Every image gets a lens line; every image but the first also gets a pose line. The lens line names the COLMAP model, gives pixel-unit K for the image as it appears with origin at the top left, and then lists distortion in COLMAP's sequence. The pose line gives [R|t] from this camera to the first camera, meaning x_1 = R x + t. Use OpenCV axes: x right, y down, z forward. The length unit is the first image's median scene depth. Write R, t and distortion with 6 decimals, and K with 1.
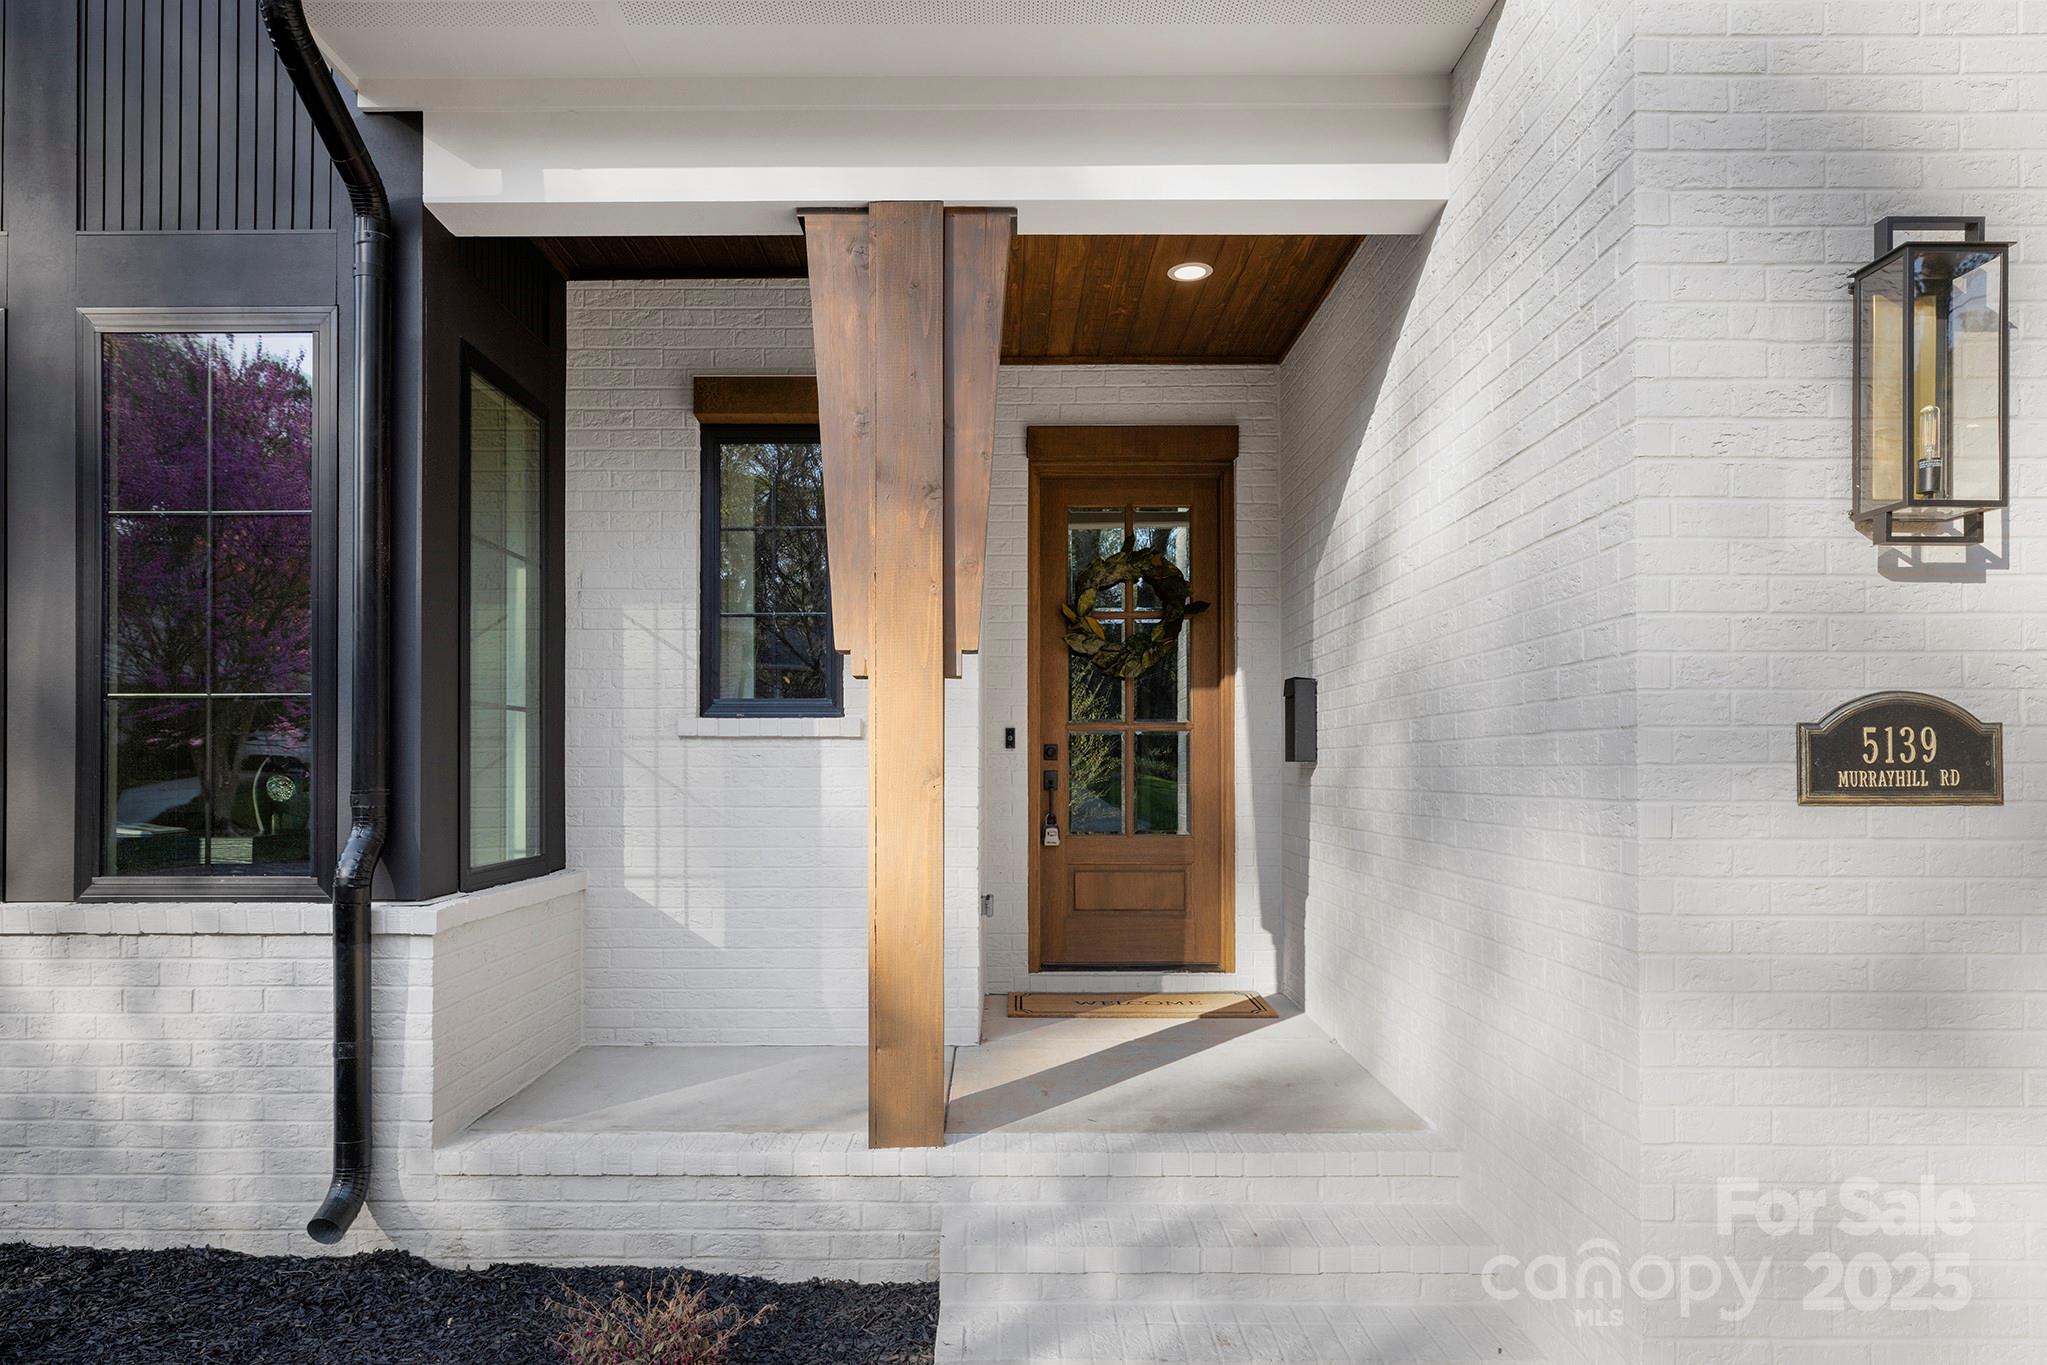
lens RADIAL K [[1244.9, 0, 1017.5], [0, 1244.9, 749.3], [0, 0, 1]] dist [0.009511, 0.000243]
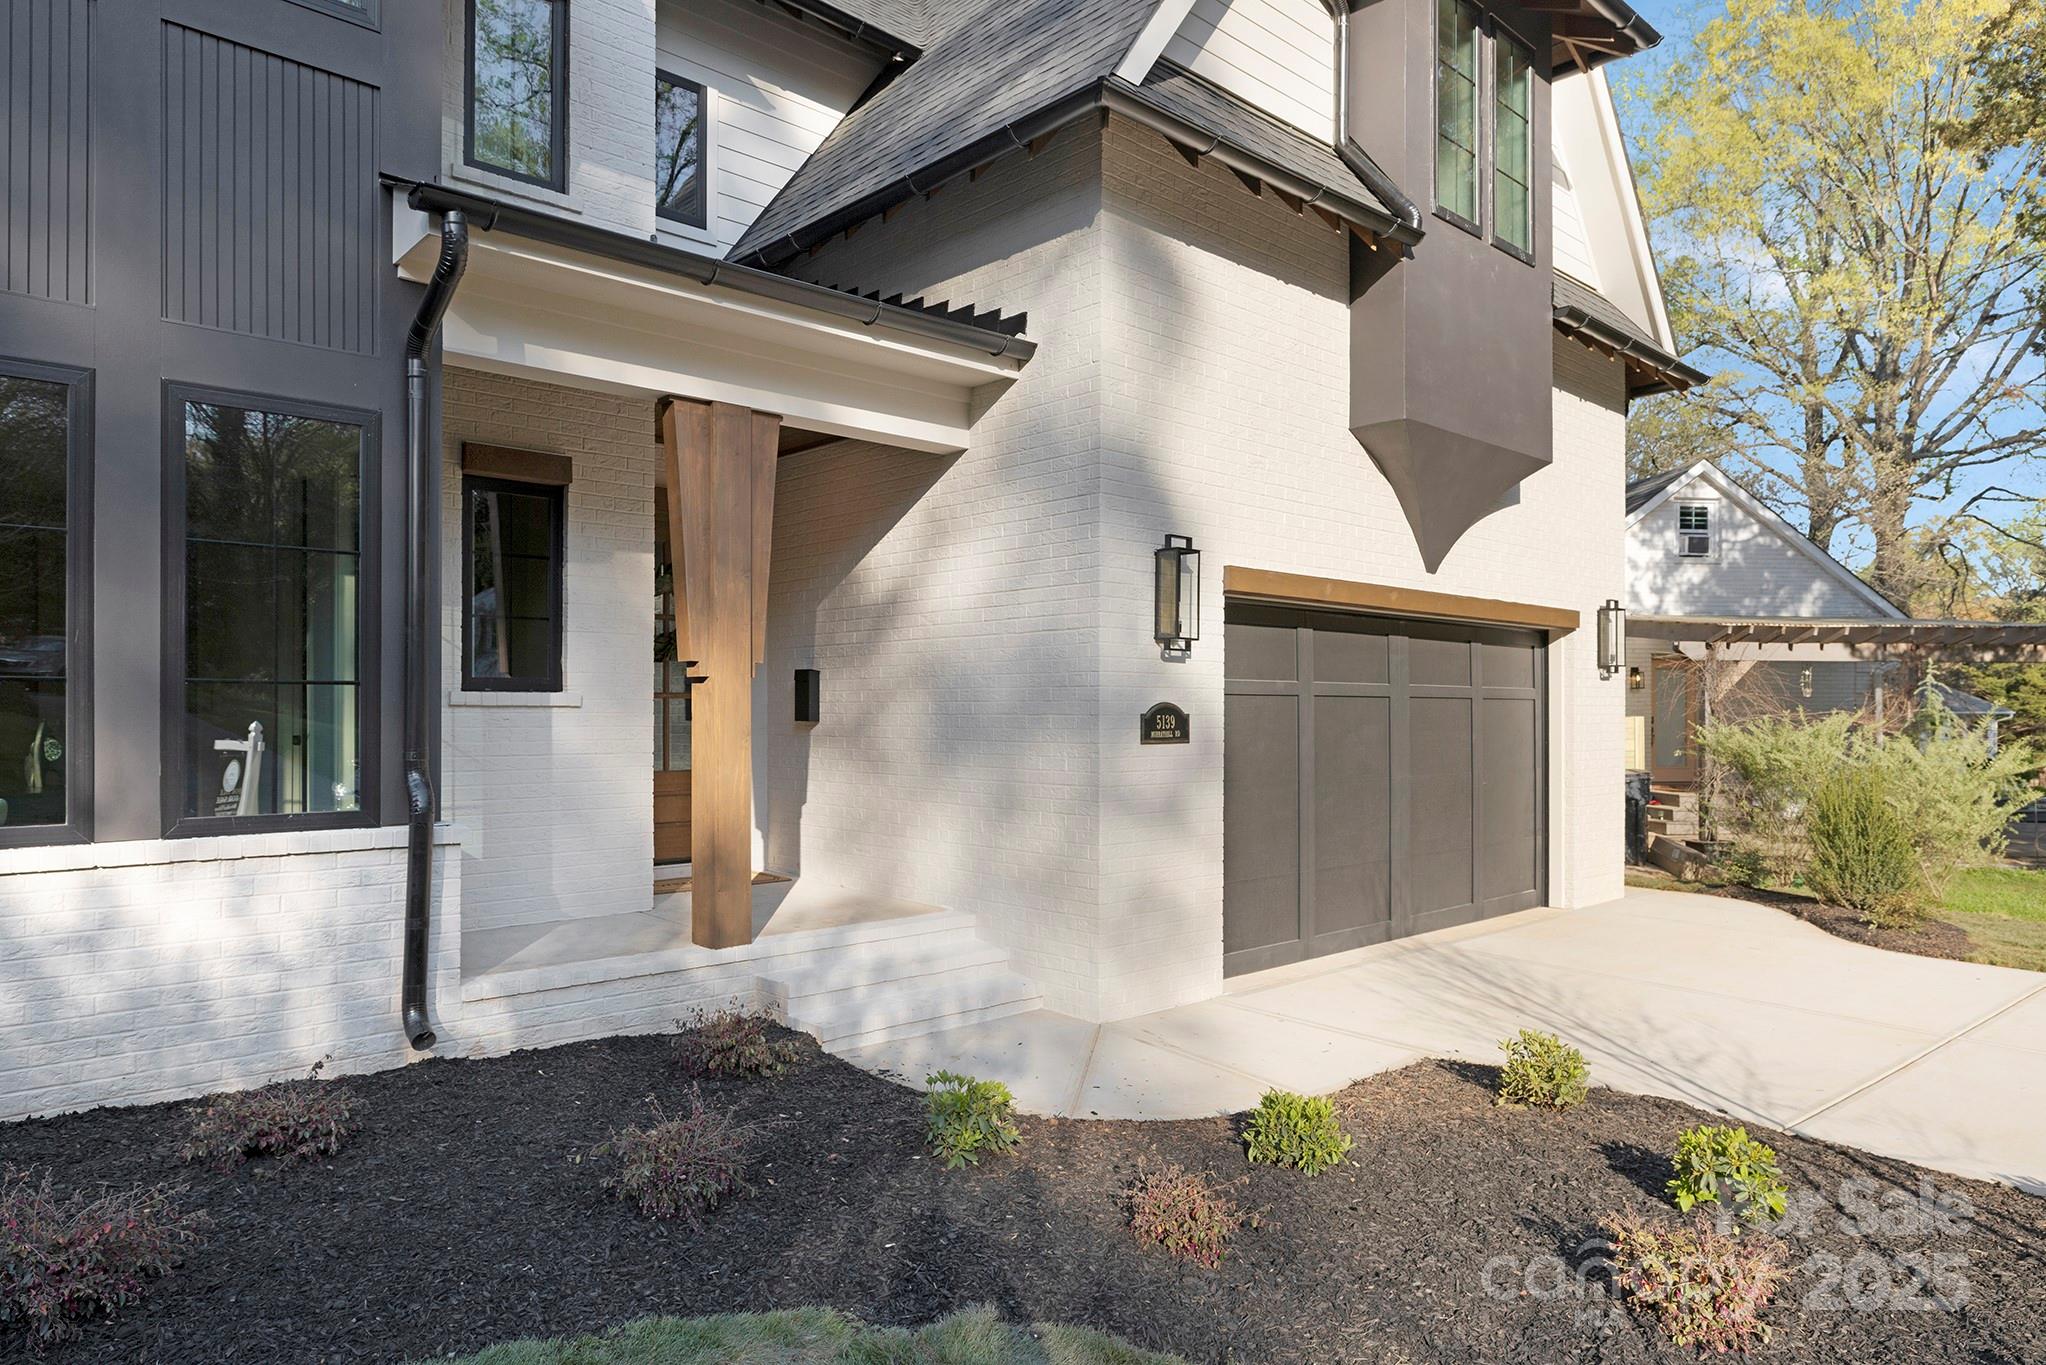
lens RADIAL K [[1244.3, 0, 1028.3], [0, 1244.3, 680.1], [0, 0, 1]] dist [0.009511, 0.000243]
pose [[0.725024, 0.019986, 0.688434, -1.017392], [-0.016745, 0.999795, -0.011389, -0.043323], [-0.688521, -0.003270, 0.725209, -0.564140]]
